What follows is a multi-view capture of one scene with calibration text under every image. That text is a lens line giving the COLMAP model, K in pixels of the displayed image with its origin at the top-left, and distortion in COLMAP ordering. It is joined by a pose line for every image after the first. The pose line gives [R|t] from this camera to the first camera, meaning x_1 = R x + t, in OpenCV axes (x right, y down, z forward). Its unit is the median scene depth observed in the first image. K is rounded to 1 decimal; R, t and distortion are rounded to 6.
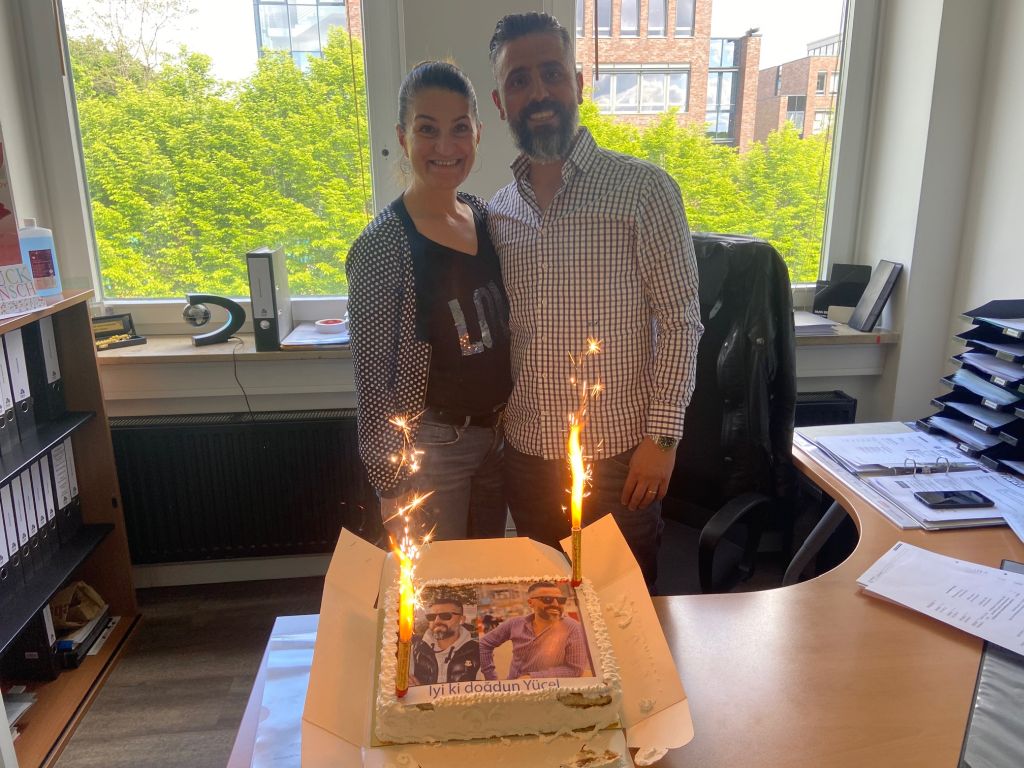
lens RADIAL K [[785.5, 0, 512.0], [0, 785.5, 384.0], [0, 0, 1]] dist [-0.006908, -0.000600]
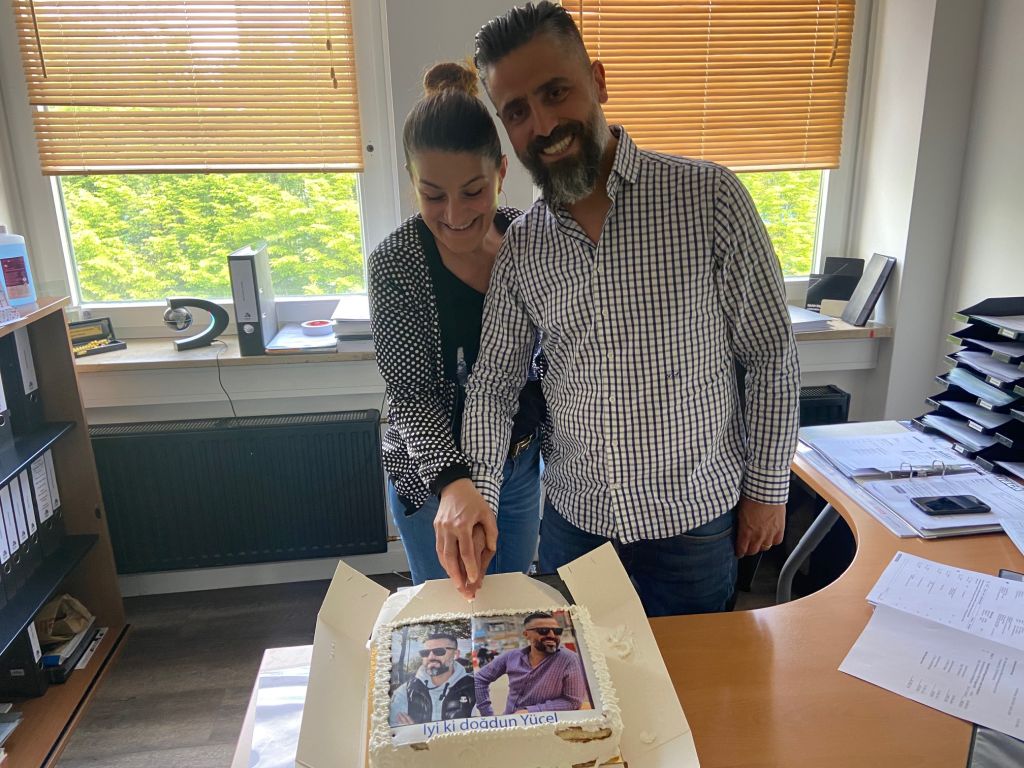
lens RADIAL K [[785.0, 0, 520.4], [0, 785.0, 388.8], [0, 0, 1]] dist [-0.001810, -0.013923]
pose [[0.999656, -0.014368, 0.021950, -0.000493], [0.013691, 0.999435, 0.030680, -0.032196], [-0.022378, -0.030369, 0.999288, 0.021051]]
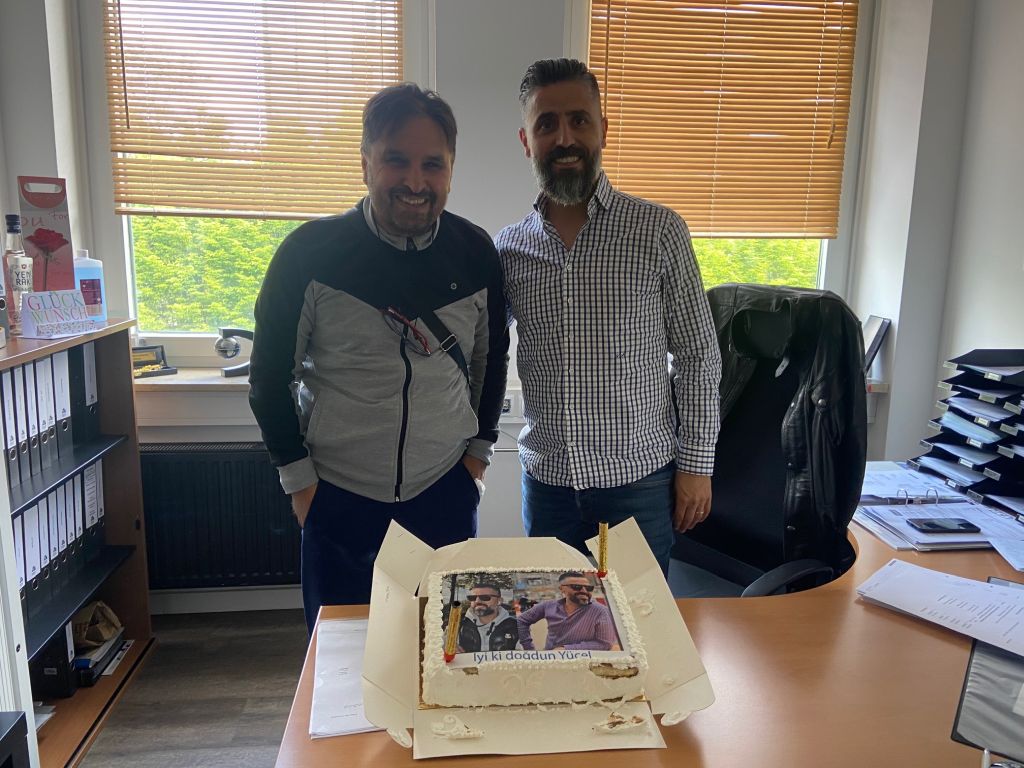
lens RADIAL K [[788.3, 0, 514.0], [0, 788.3, 381.0], [0, 0, 1]] dist [-0.002293, -0.010709]
pose [[0.999547, 0.026197, 0.014833, -0.039087], [-0.024736, 0.995518, -0.091281, 0.053932], [-0.017158, 0.090873, 0.995715, -0.070357]]
